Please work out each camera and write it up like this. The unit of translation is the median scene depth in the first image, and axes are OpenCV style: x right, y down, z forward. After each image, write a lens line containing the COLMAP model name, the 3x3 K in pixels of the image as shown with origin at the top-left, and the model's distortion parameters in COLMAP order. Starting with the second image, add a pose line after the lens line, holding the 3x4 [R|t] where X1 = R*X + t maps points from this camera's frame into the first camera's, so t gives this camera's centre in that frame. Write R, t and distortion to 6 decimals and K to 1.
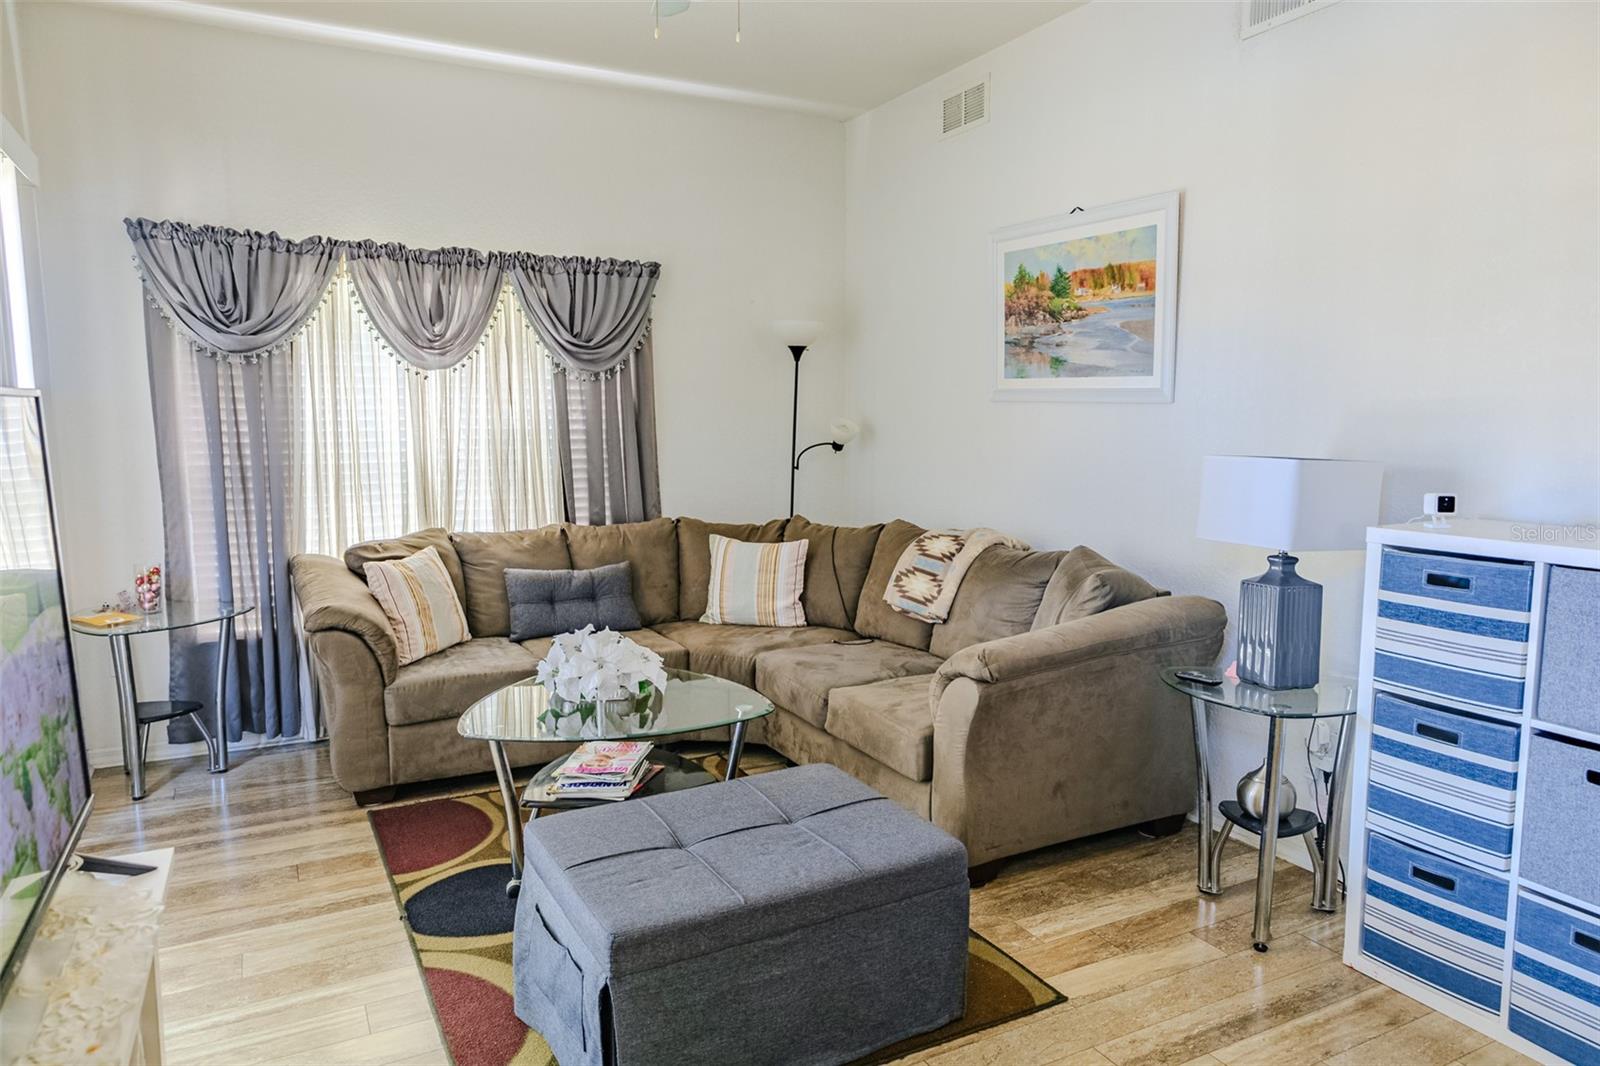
lens RADIAL K [[1051.1, 0, 803.6], [0, 1051.1, 532.0], [0, 0, 1]] dist [0.017208, -0.000449]
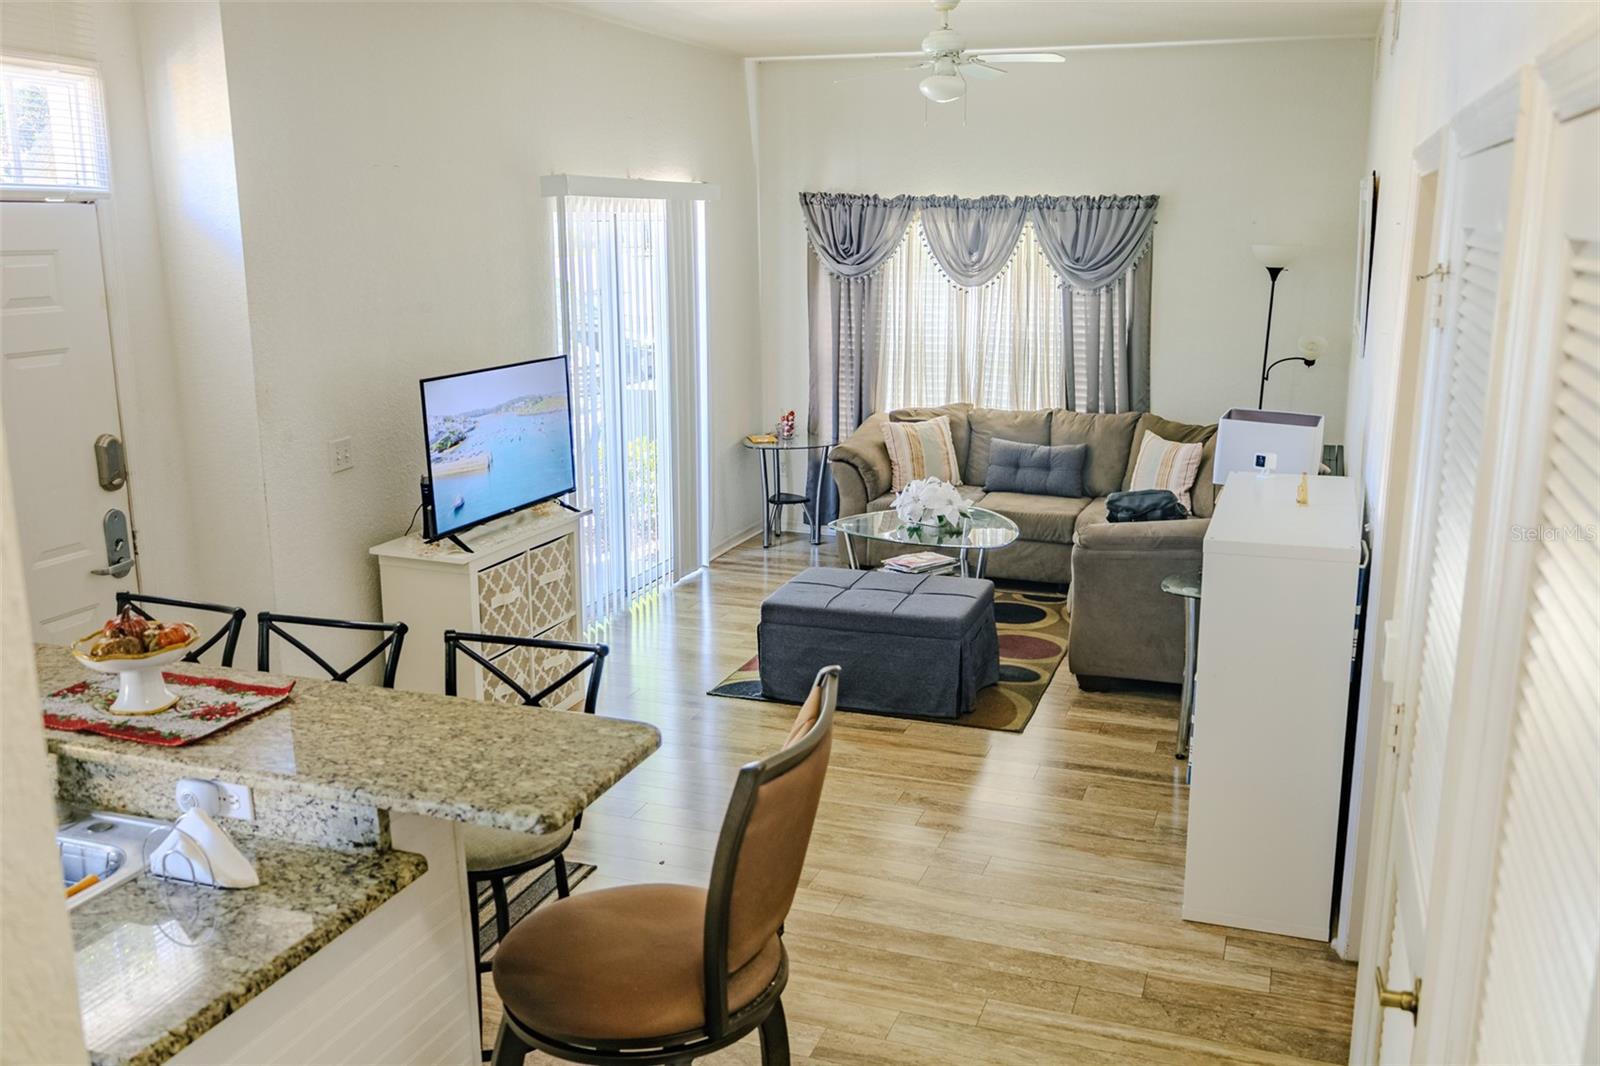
lens RADIAL K [[1417.1, 0, 799.9], [0, 1417.1, 533.0], [0, 0, 1]] dist [0.003147, -0.001132]
pose [[0.669553, 0.164643, -0.724287, 0.887437], [-0.088233, 0.985849, 0.142534, -0.082344], [0.737505, -0.031528, 0.674605, -0.412091]]
